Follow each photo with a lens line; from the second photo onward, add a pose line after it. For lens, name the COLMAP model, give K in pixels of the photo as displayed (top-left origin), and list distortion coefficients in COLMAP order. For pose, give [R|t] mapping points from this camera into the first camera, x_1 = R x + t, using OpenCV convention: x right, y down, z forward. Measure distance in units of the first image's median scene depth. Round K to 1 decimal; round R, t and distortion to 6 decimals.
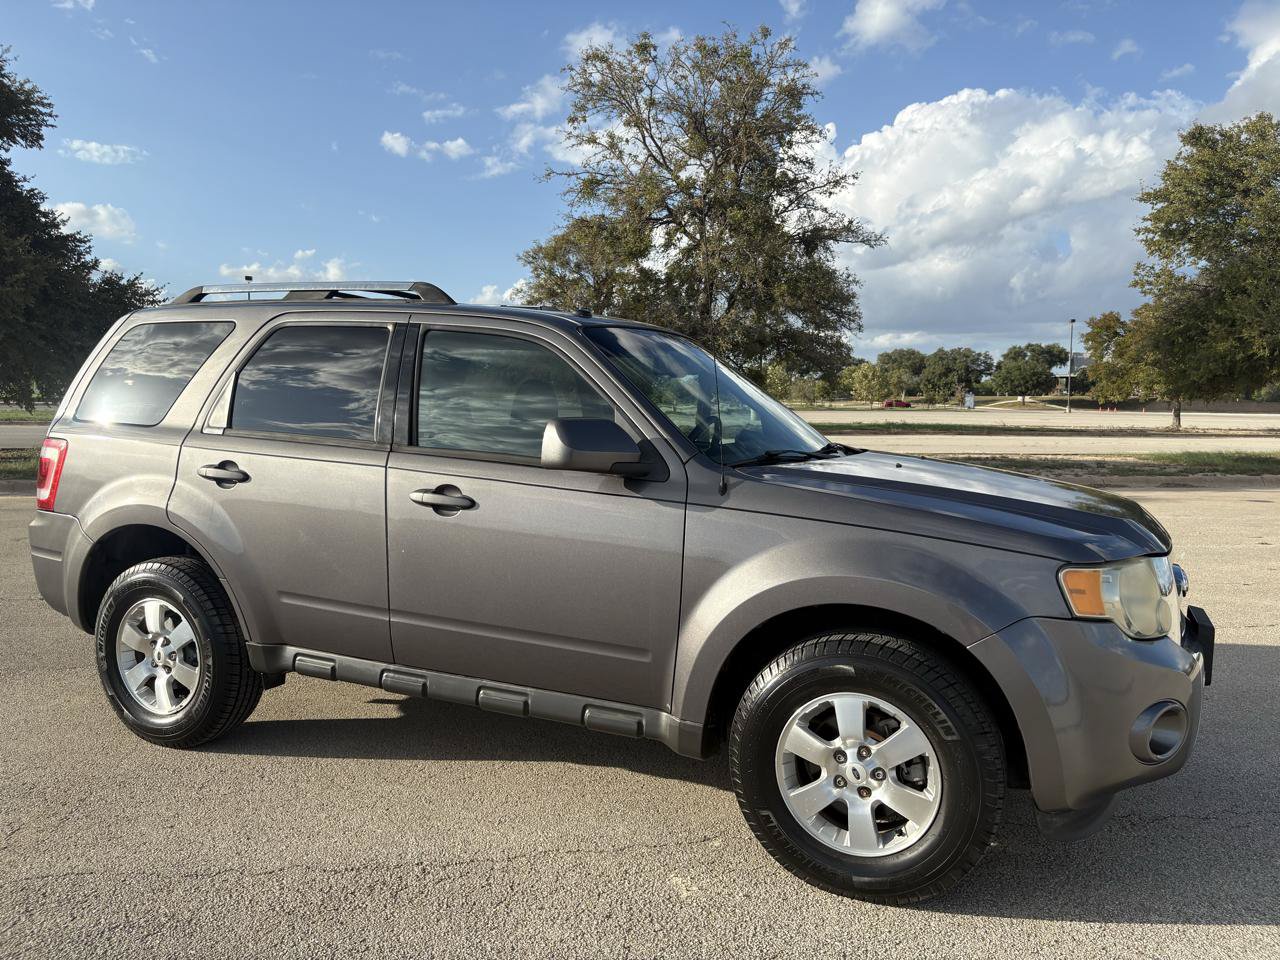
lens RADIAL K [[968.1, 0, 648.5], [0, 968.1, 480.1], [0, 0, 1]] dist [0.031456, -0.031340]
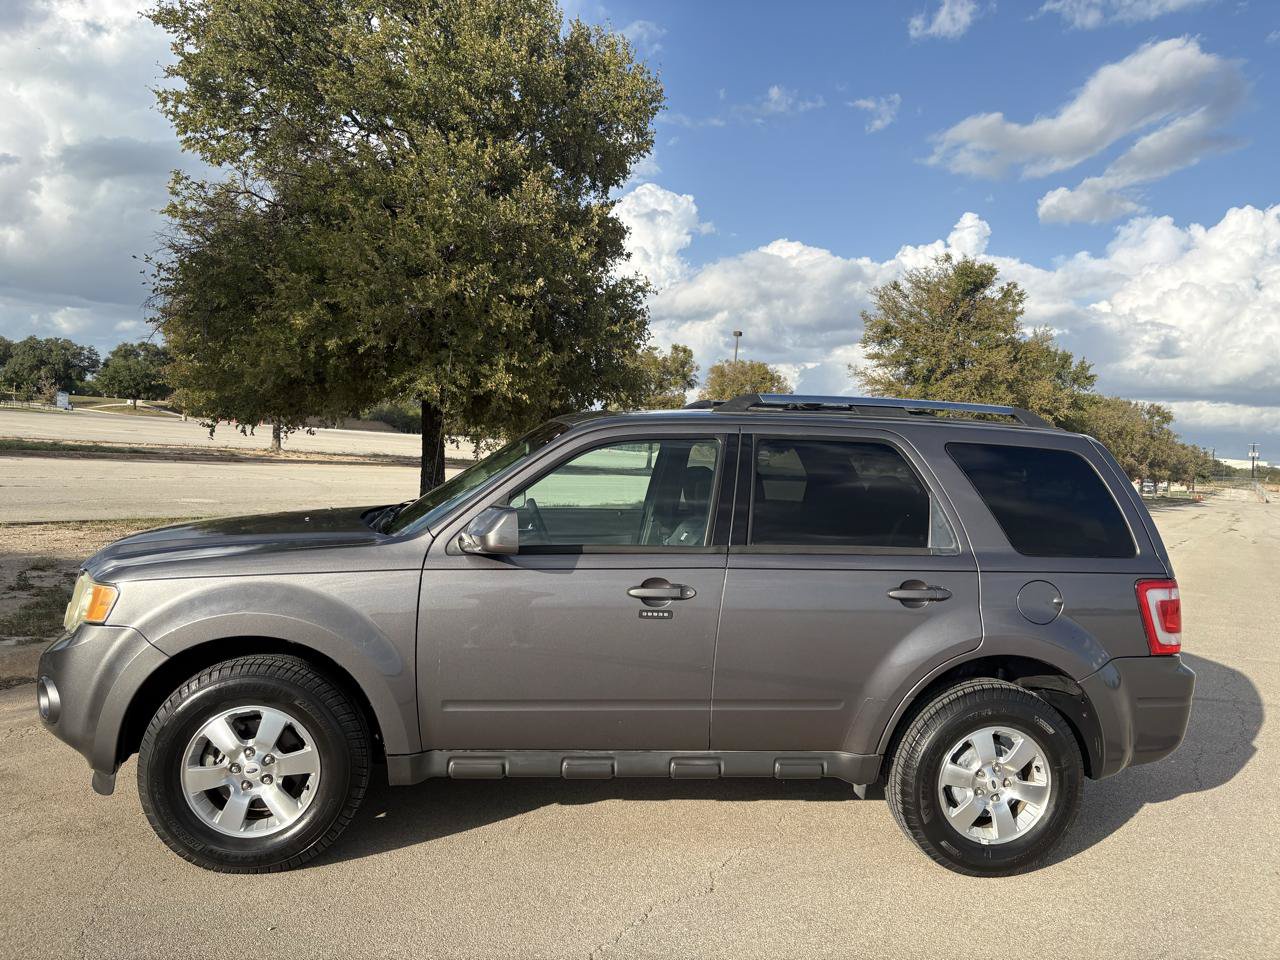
lens RADIAL K [[968.1, 0, 637.6], [0, 968.1, 487.0], [0, 0, 1]] dist [0.031456, -0.031340]
pose [[0.671959, 0.001310, 0.740587, 0.393974], [-0.000727, 0.999999, -0.001109, -0.062569], [-0.740588, 0.000207, 0.671959, 0.634502]]
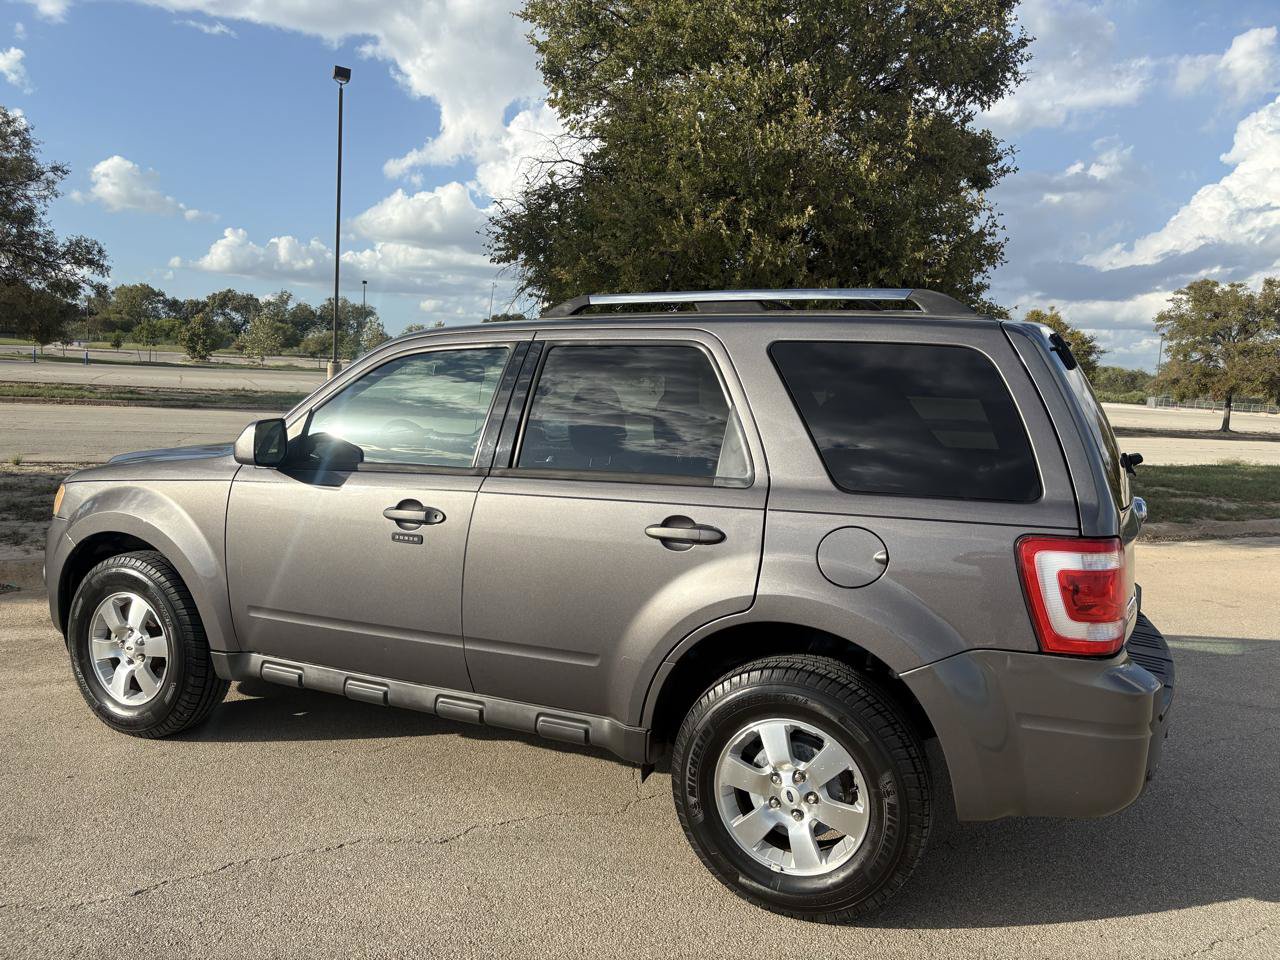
lens RADIAL K [[968.1, 0, 645.8], [0, 968.1, 484.6], [0, 0, 1]] dist [0.031456, -0.031340]
pose [[0.964285, 0.003712, 0.264840, 0.554099], [-0.013607, 0.999276, 0.035537, -0.053047], [-0.264517, -0.037871, 0.963637, 0.568840]]
